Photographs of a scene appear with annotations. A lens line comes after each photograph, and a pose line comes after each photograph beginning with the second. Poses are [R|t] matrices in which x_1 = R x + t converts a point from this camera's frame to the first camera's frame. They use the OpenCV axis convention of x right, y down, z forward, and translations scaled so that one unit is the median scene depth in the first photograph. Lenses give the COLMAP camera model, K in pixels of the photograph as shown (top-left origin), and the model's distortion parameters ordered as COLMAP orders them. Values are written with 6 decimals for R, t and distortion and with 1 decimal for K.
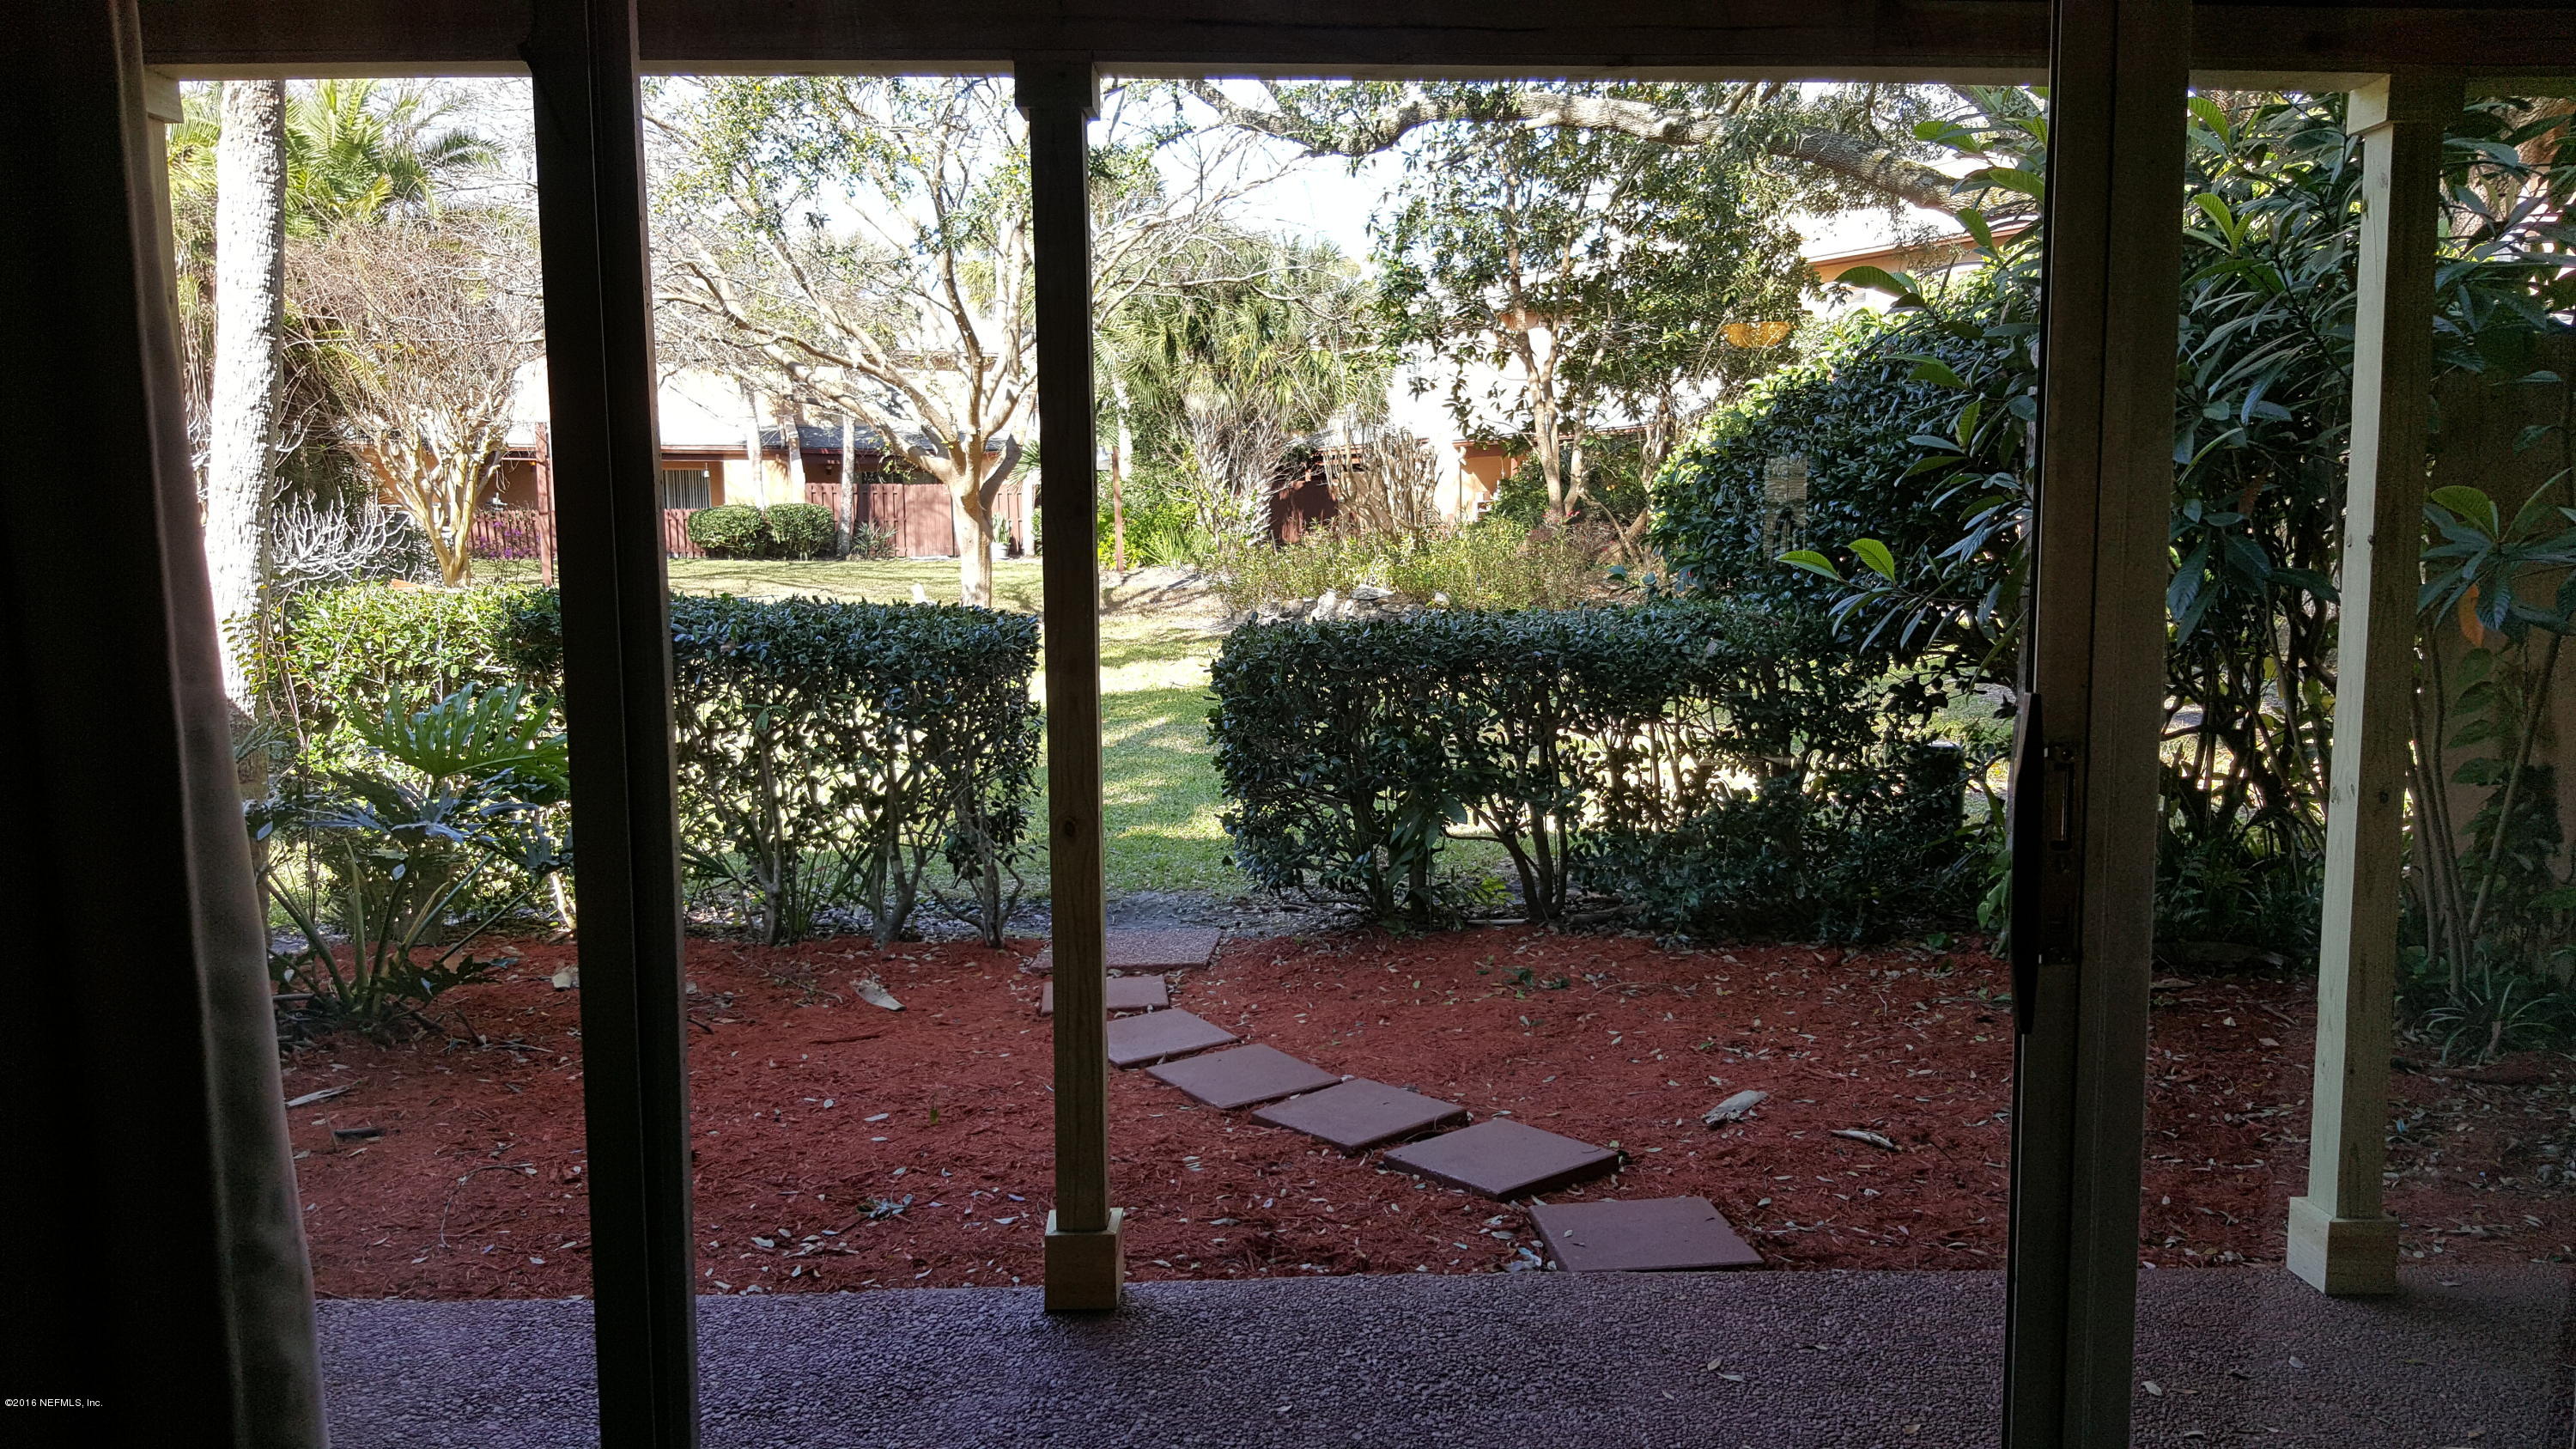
lens RADIAL K [[1858.7, 0, 1295.5], [0, 1858.7, 746.6], [0, 0, 1]] dist [0.159702, -0.272057]
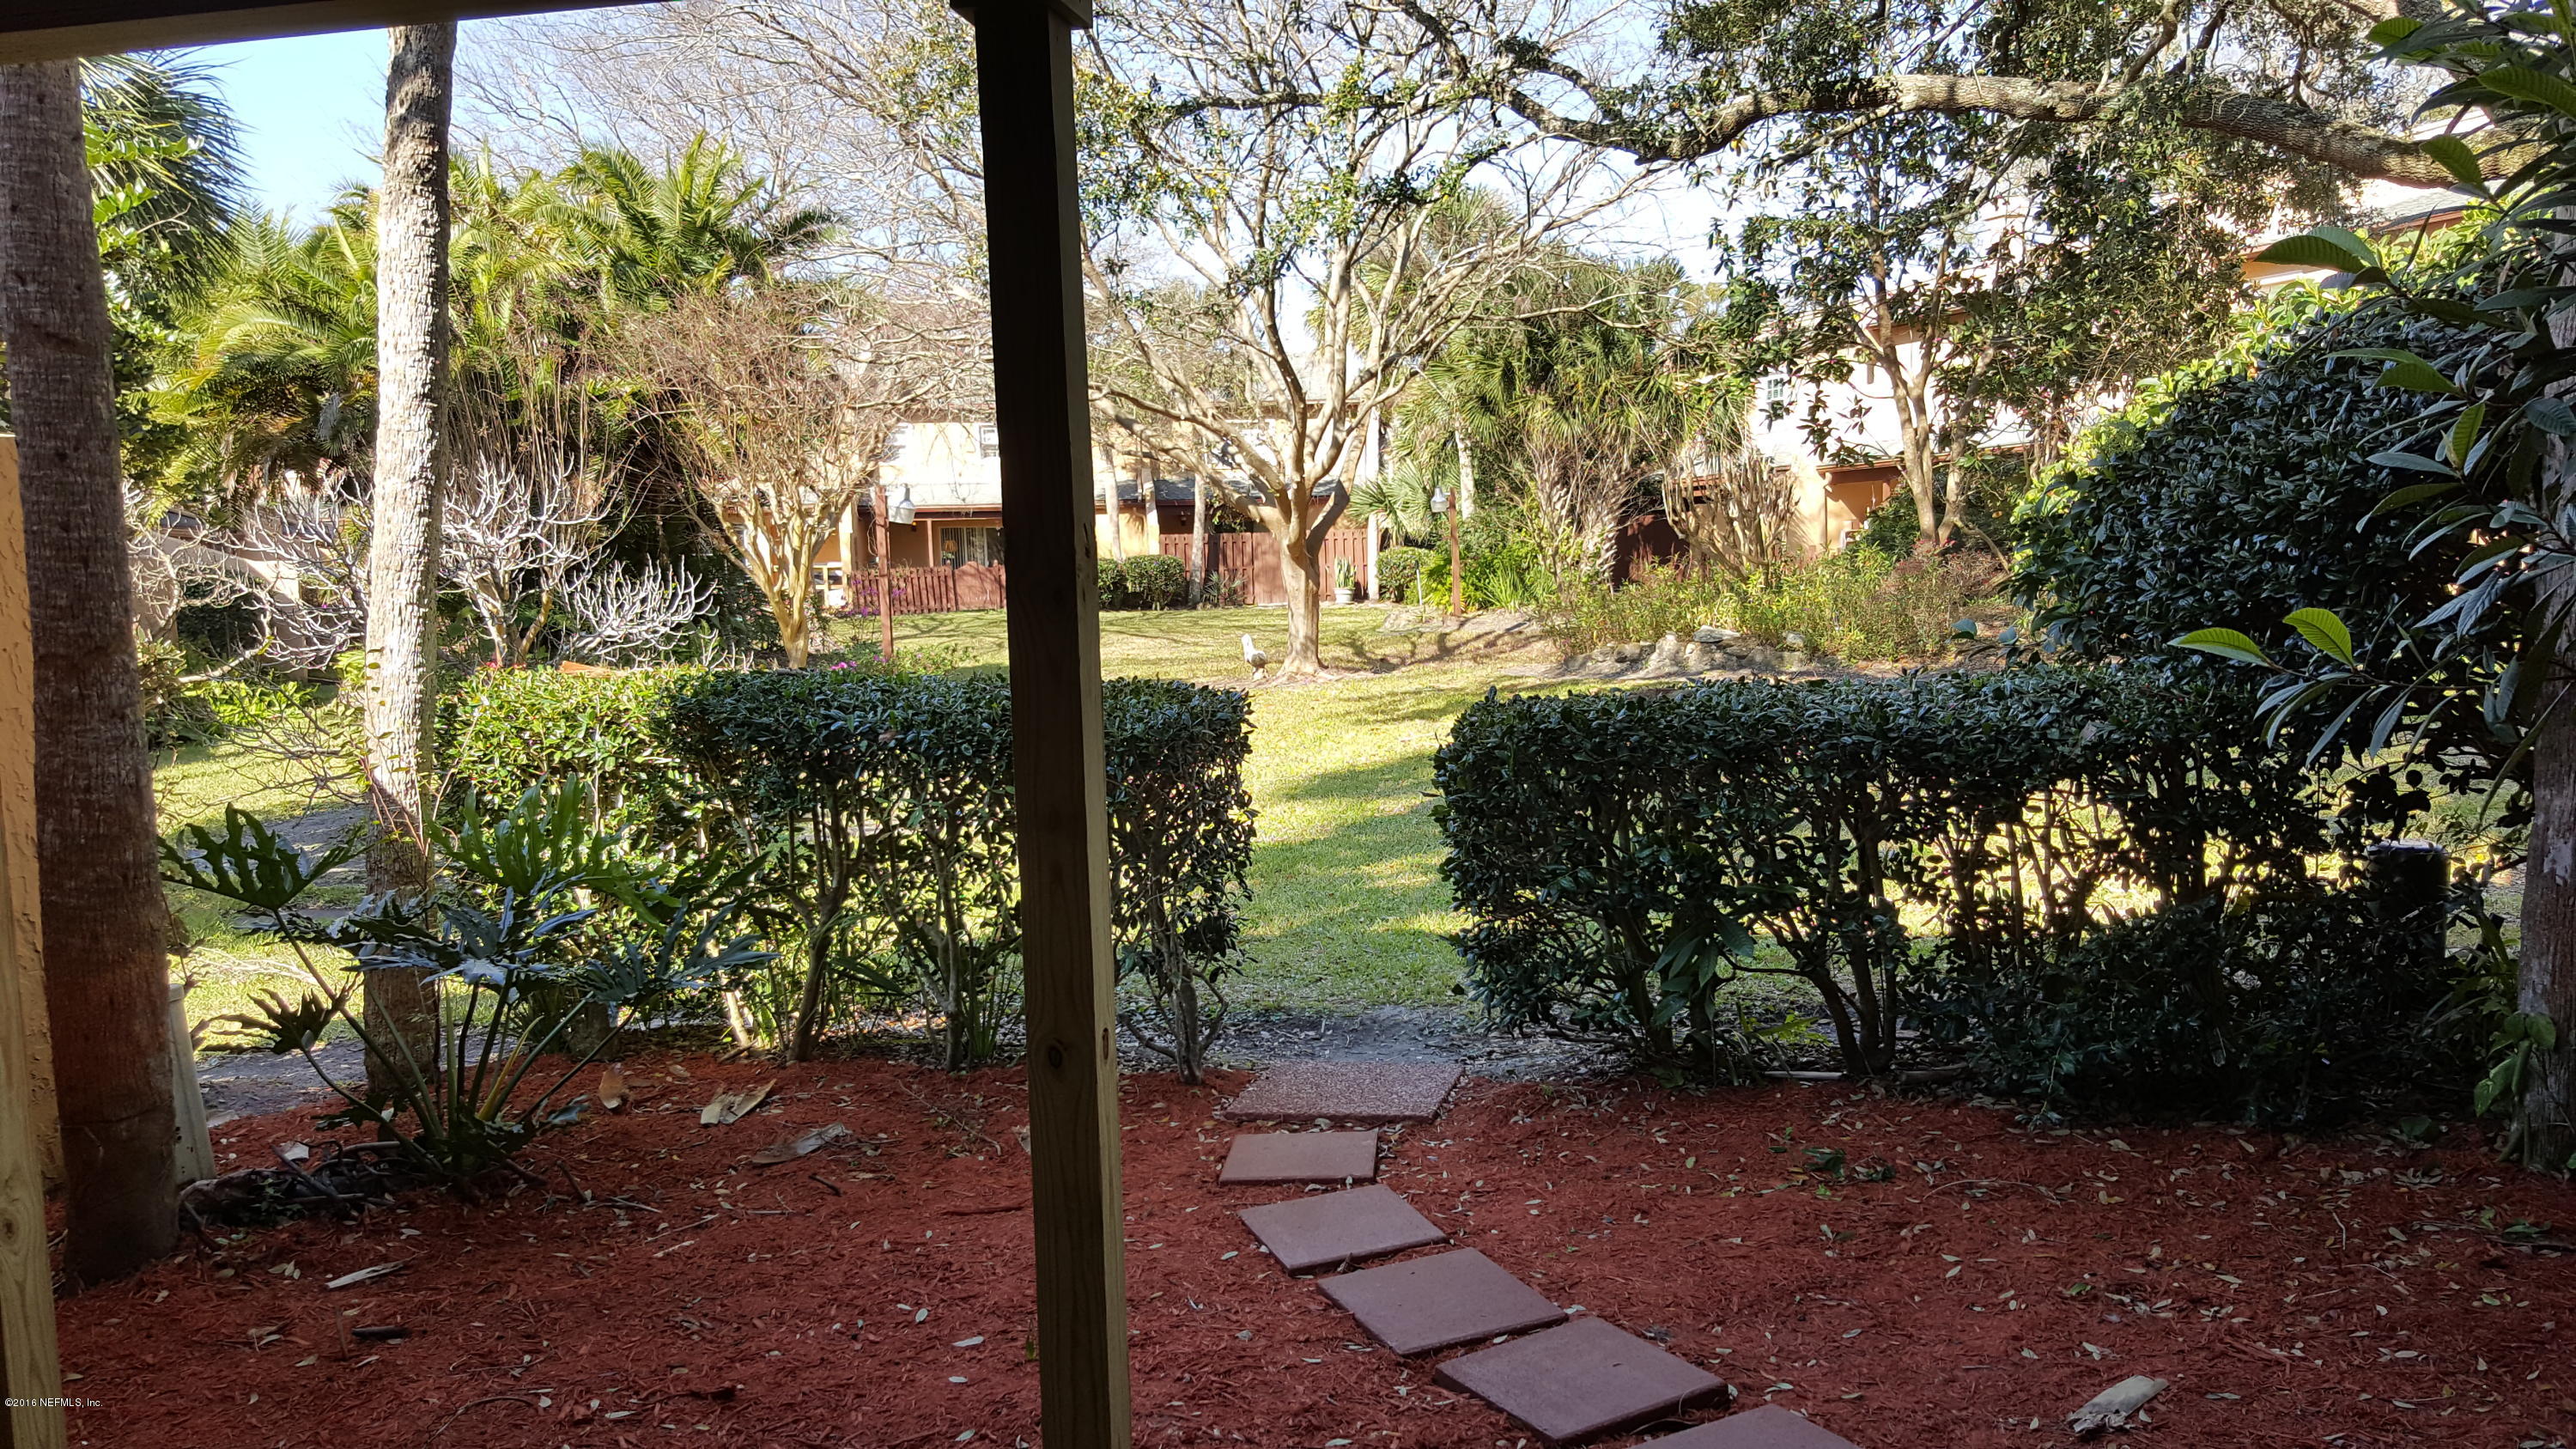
lens RADIAL K [[1858.7, 0, 1295.5], [0, 1858.7, 746.6], [0, 0, 1]] dist [0.159702, -0.272057]
pose [[0.981418, -0.004695, -0.191825, 0.050661], [0.000698, 0.999781, -0.020902, -0.028604], [0.191881, 0.020379, 0.981207, 0.174781]]
